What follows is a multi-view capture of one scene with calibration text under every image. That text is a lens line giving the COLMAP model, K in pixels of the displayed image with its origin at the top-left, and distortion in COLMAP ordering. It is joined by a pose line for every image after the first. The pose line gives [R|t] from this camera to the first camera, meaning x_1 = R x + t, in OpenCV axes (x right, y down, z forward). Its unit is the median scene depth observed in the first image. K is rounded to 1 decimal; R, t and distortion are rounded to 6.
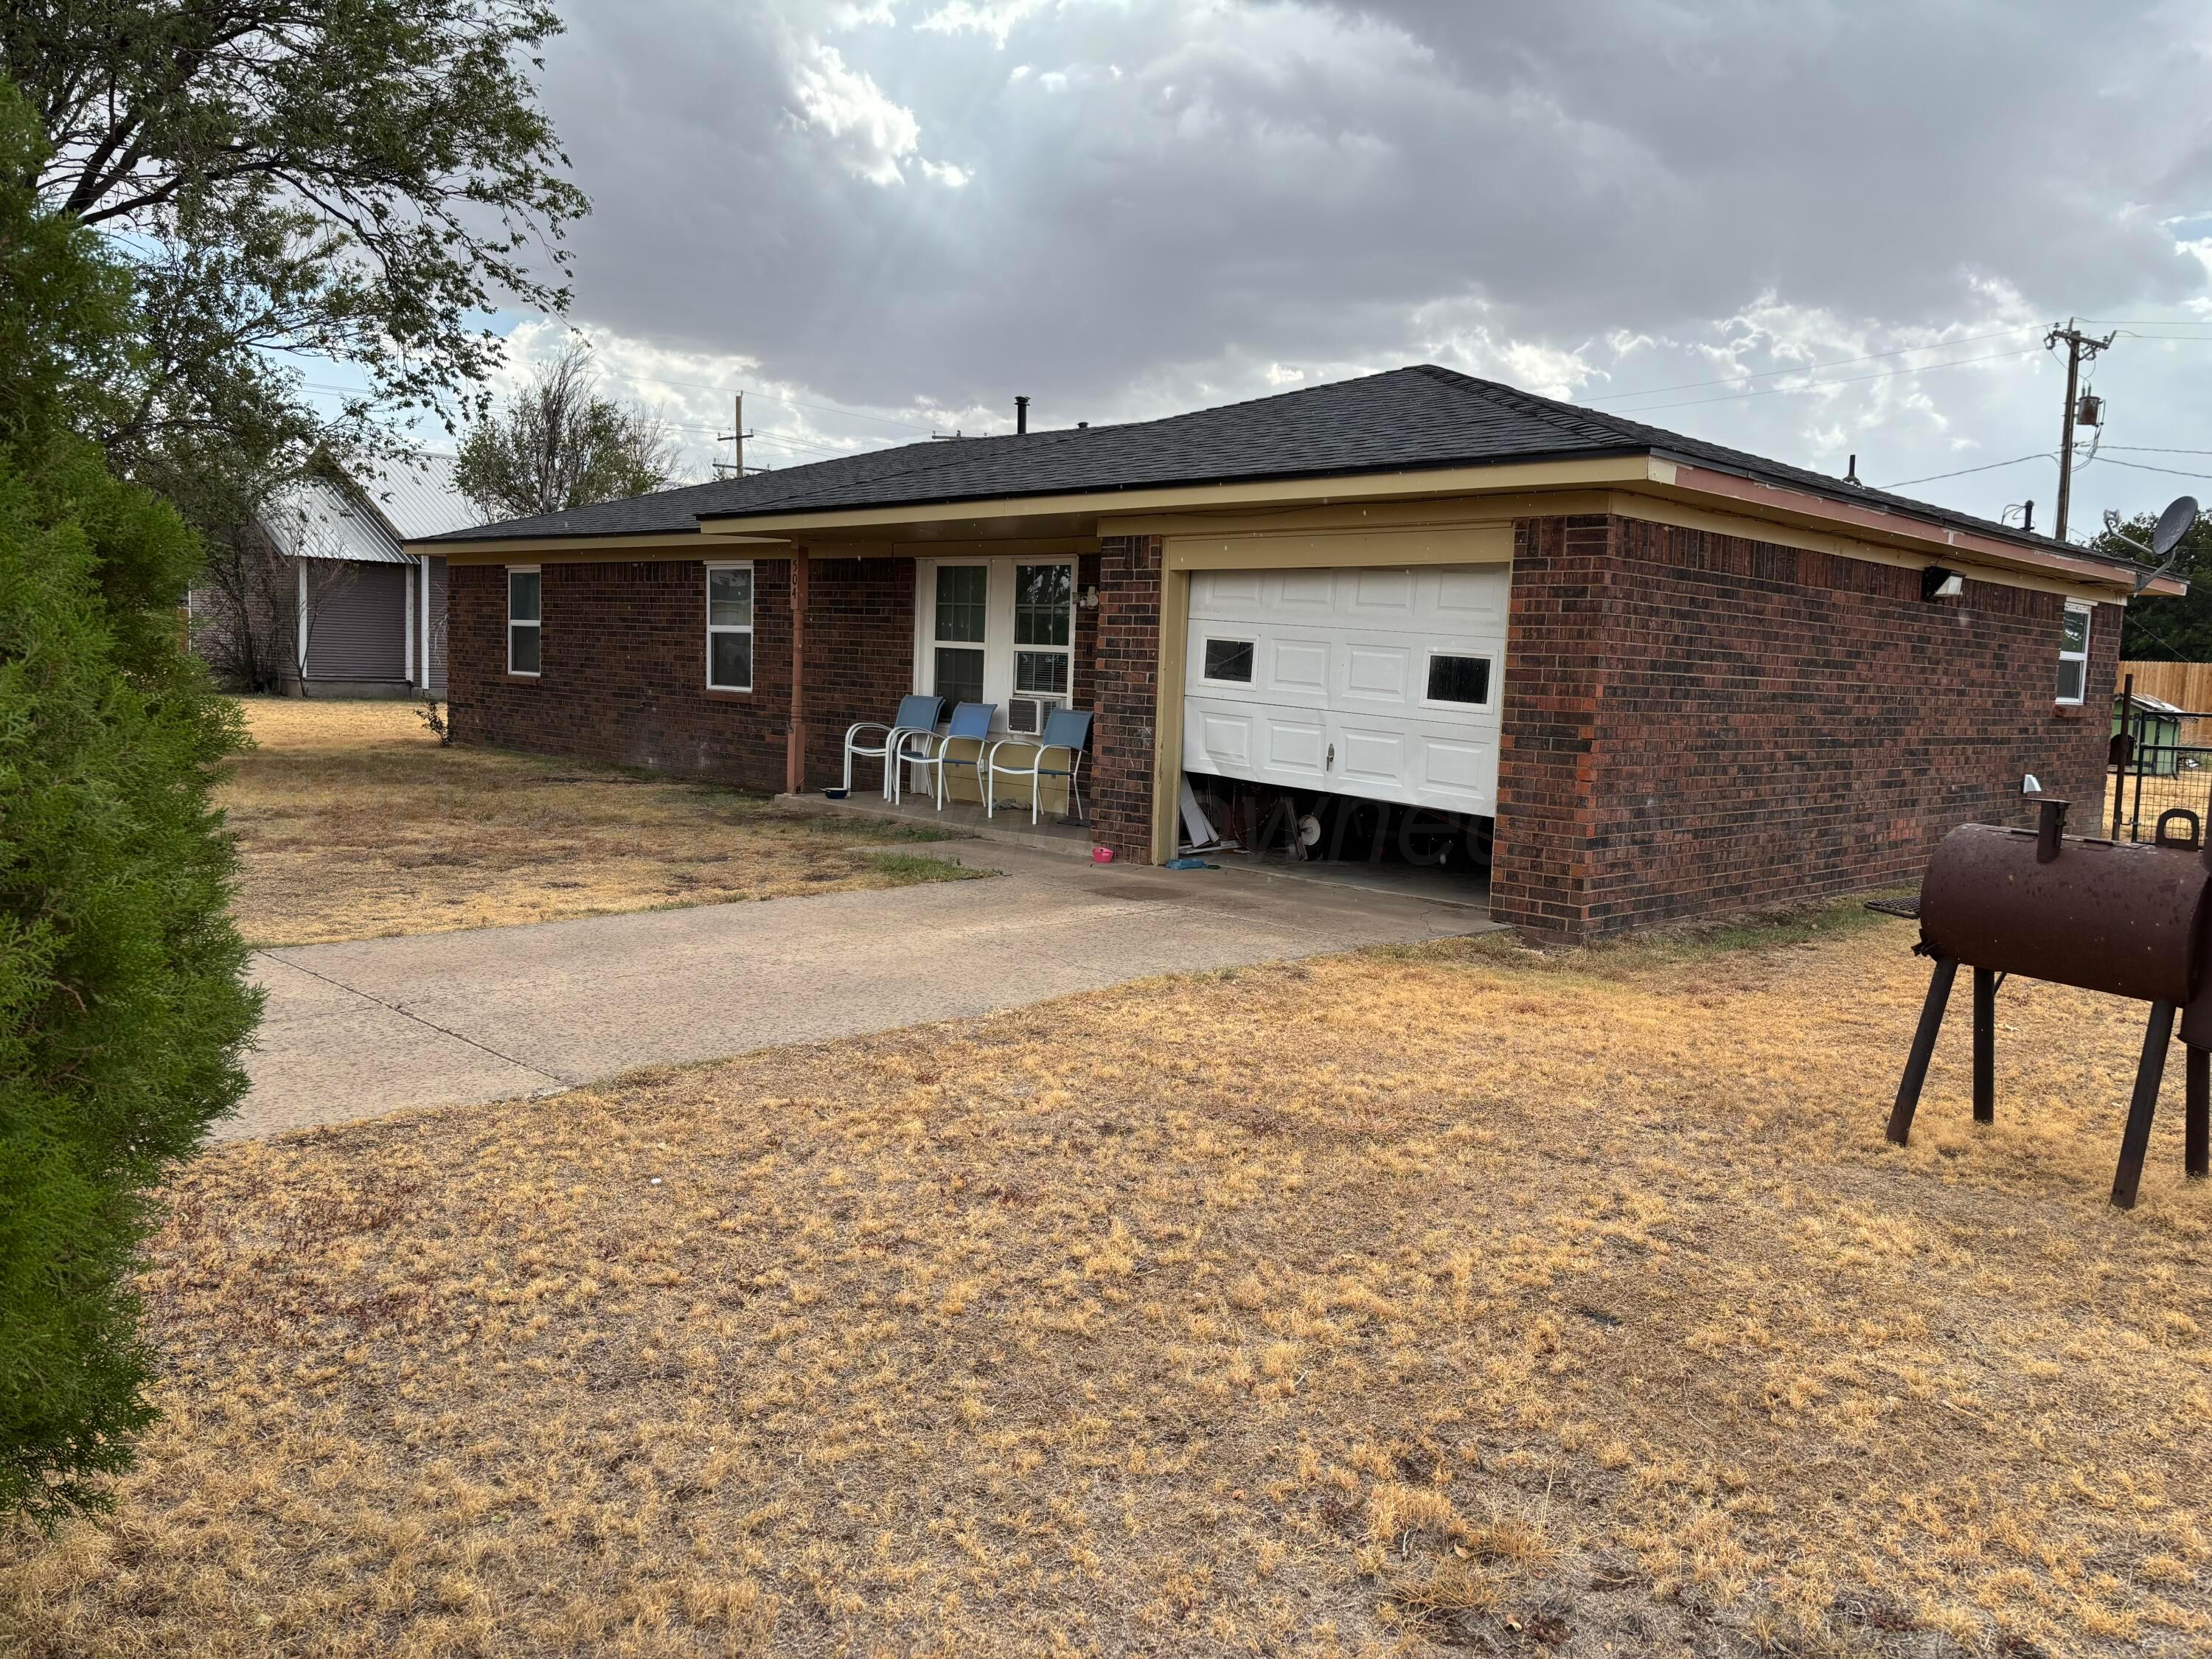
lens RADIAL K [[1683.5, 0, 1105.8], [0, 1683.5, 880.4], [0, 0, 1]] dist [0.080339, -0.136558]
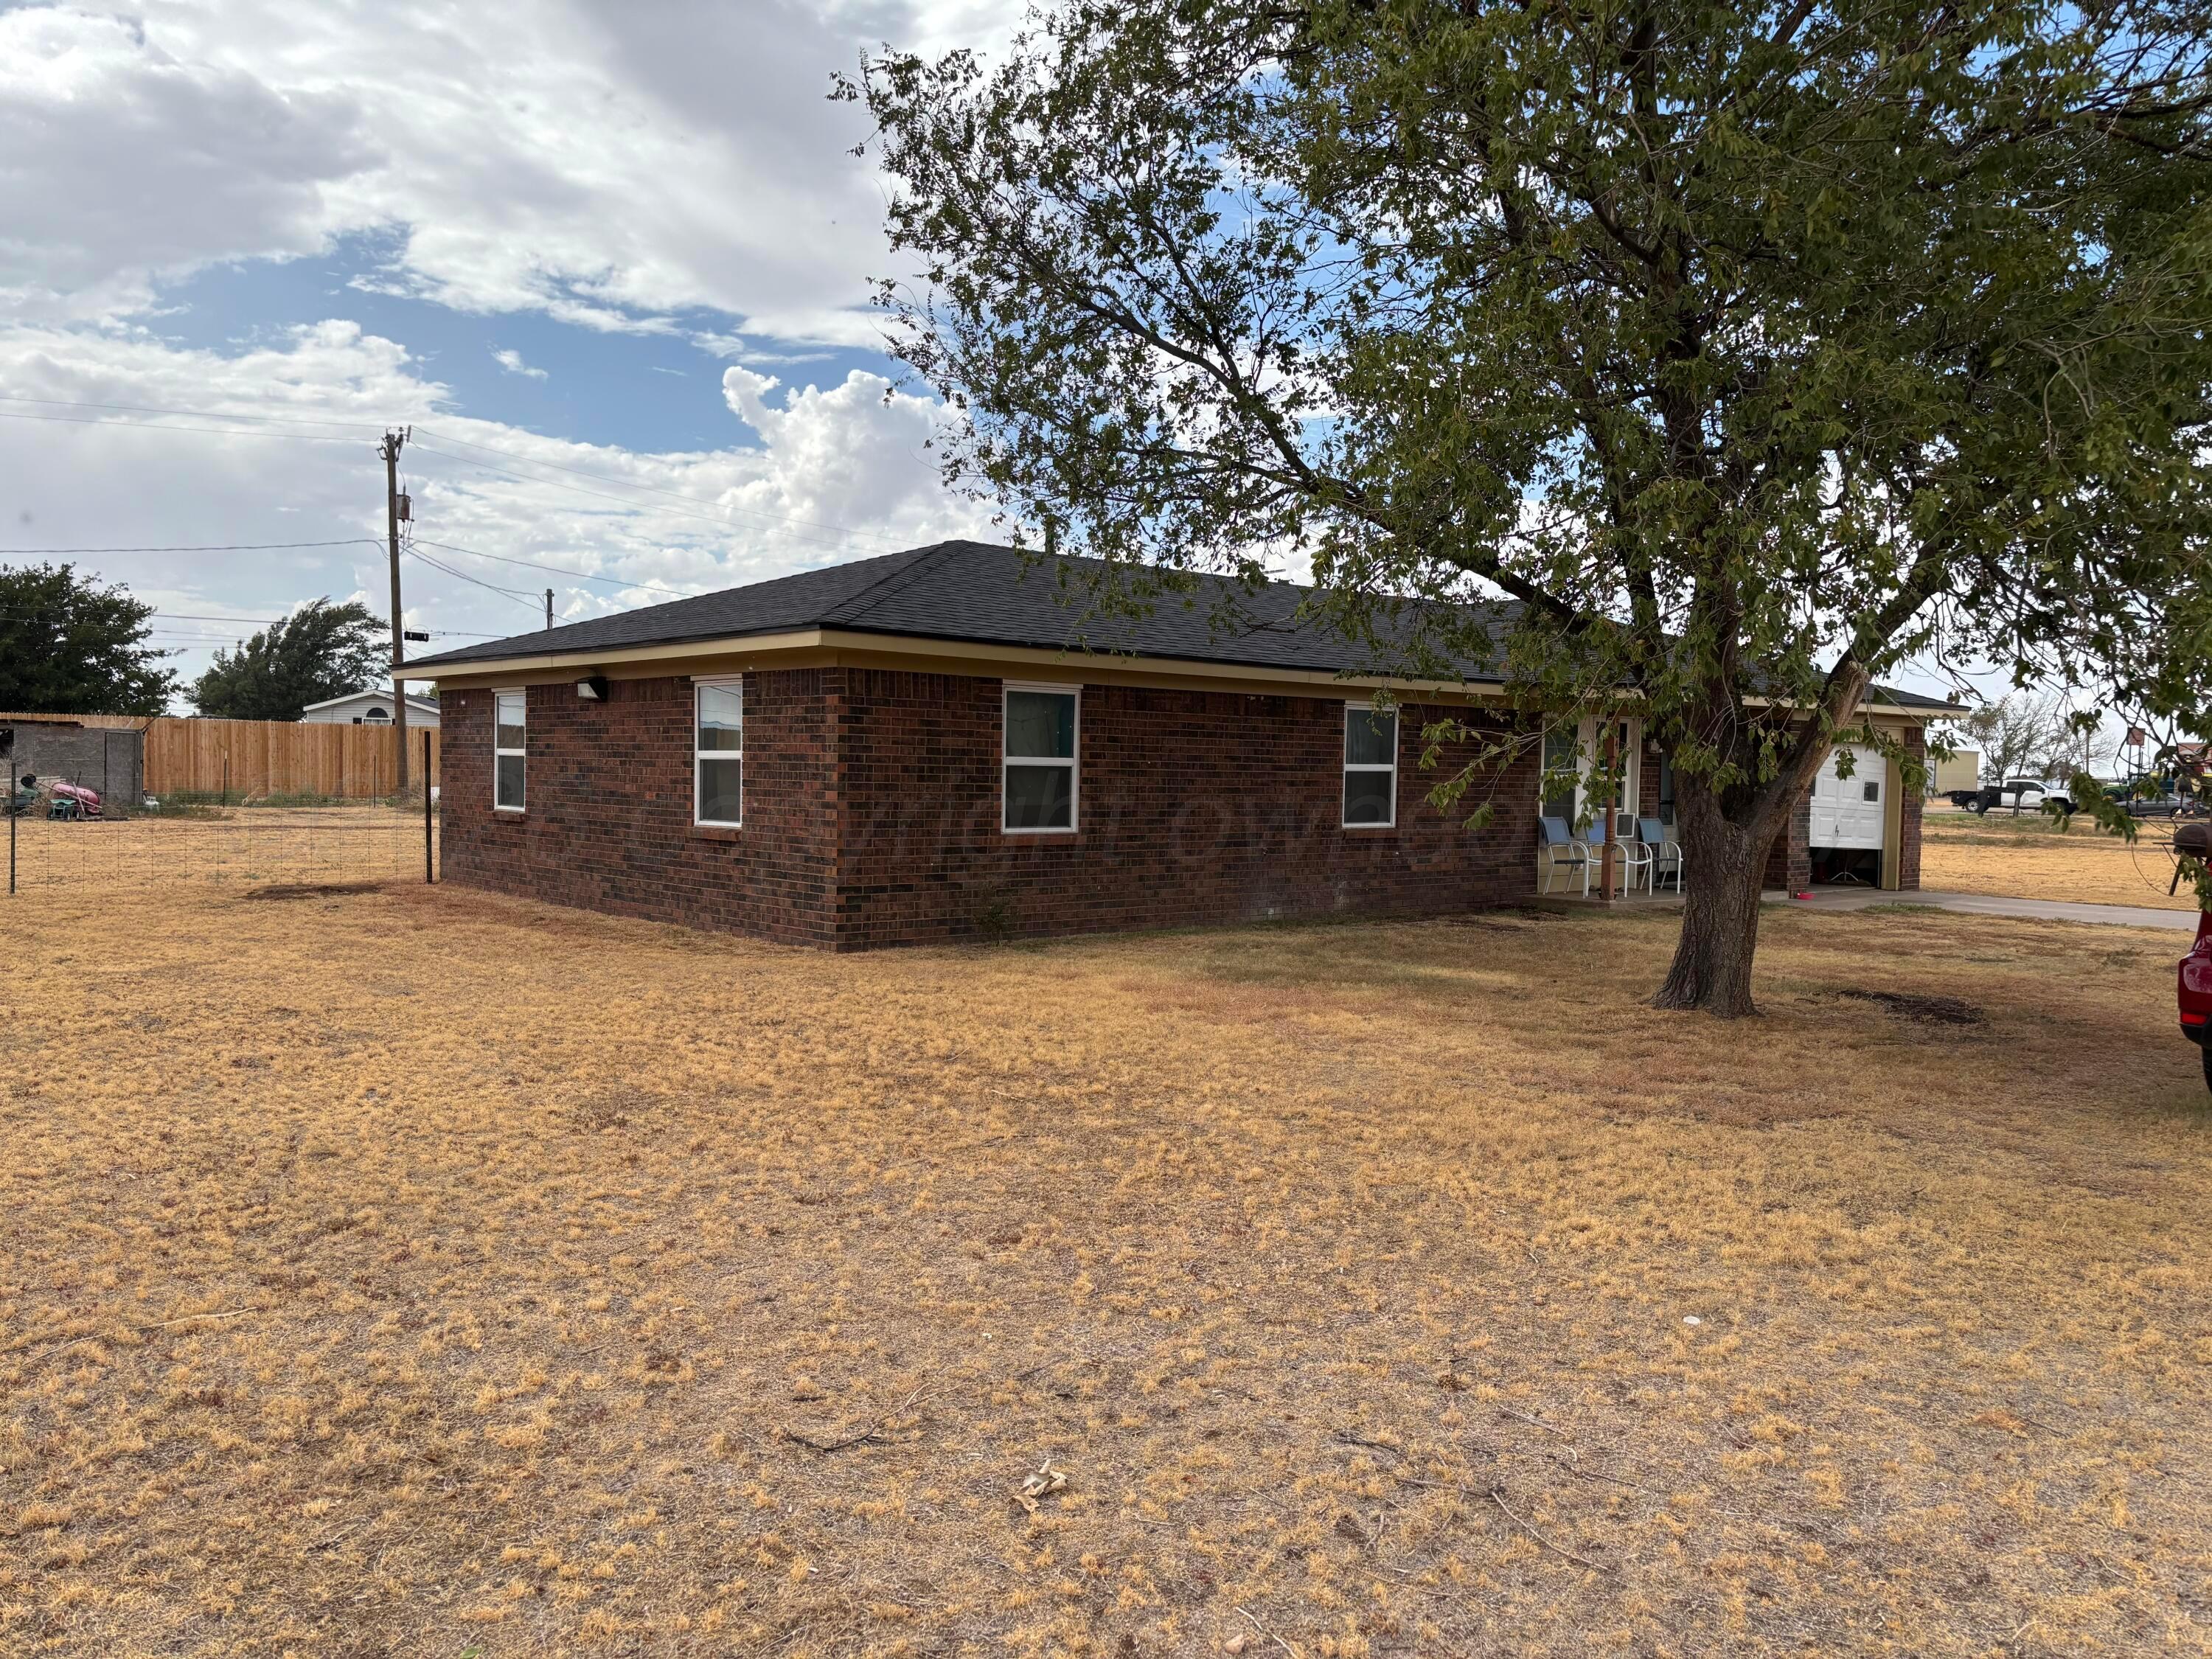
lens RADIAL K [[1665.7, 0, 1104.4], [0, 1665.7, 820.0], [0, 0, 1]] dist [0.121811, -0.157703]
pose [[0.072659, -0.069108, 0.994960, -1.377374], [0.112167, 0.991834, 0.060700, -0.217400], [-0.991029, 0.107192, 0.079818, 1.195077]]
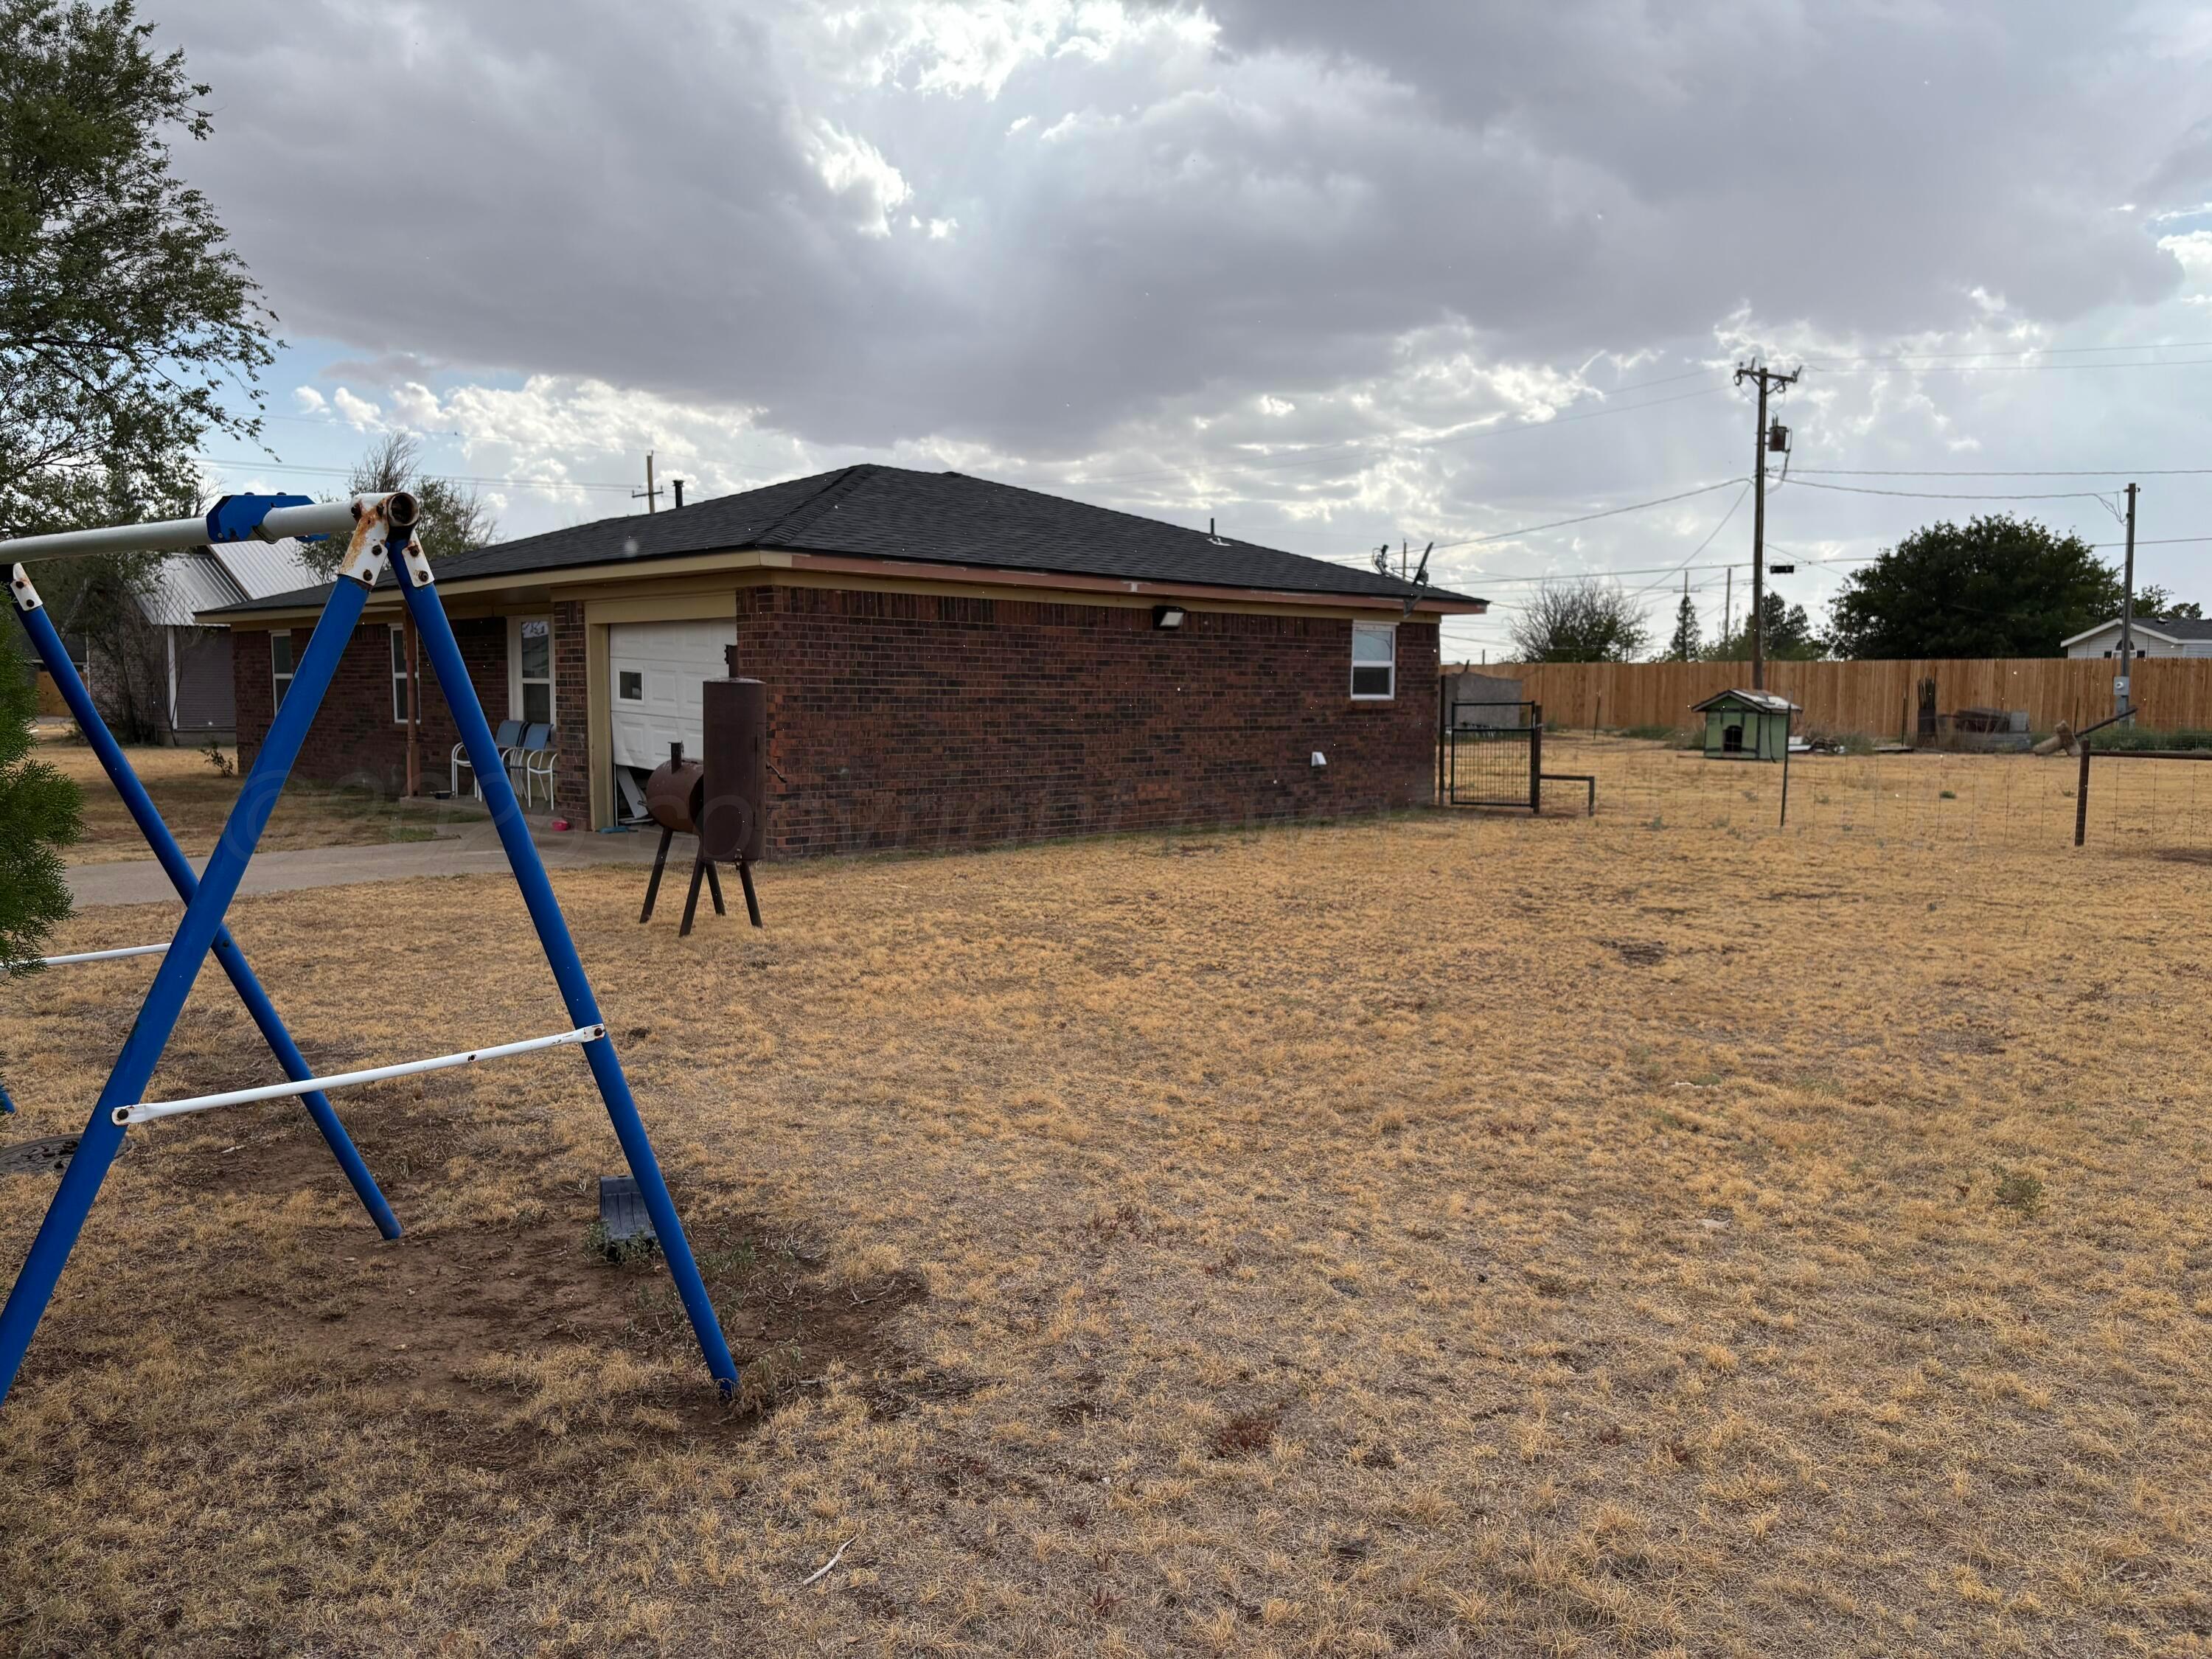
lens RADIAL K [[1665.7, 0, 1104.4], [0, 1665.7, 820.0], [0, 0, 1]] dist [0.121811, -0.157703]
pose [[0.999422, -0.033077, -0.007874, 0.341440], [0.032629, 0.998142, -0.051448, 0.049067], [0.009561, 0.051162, 0.998645, -0.290972]]
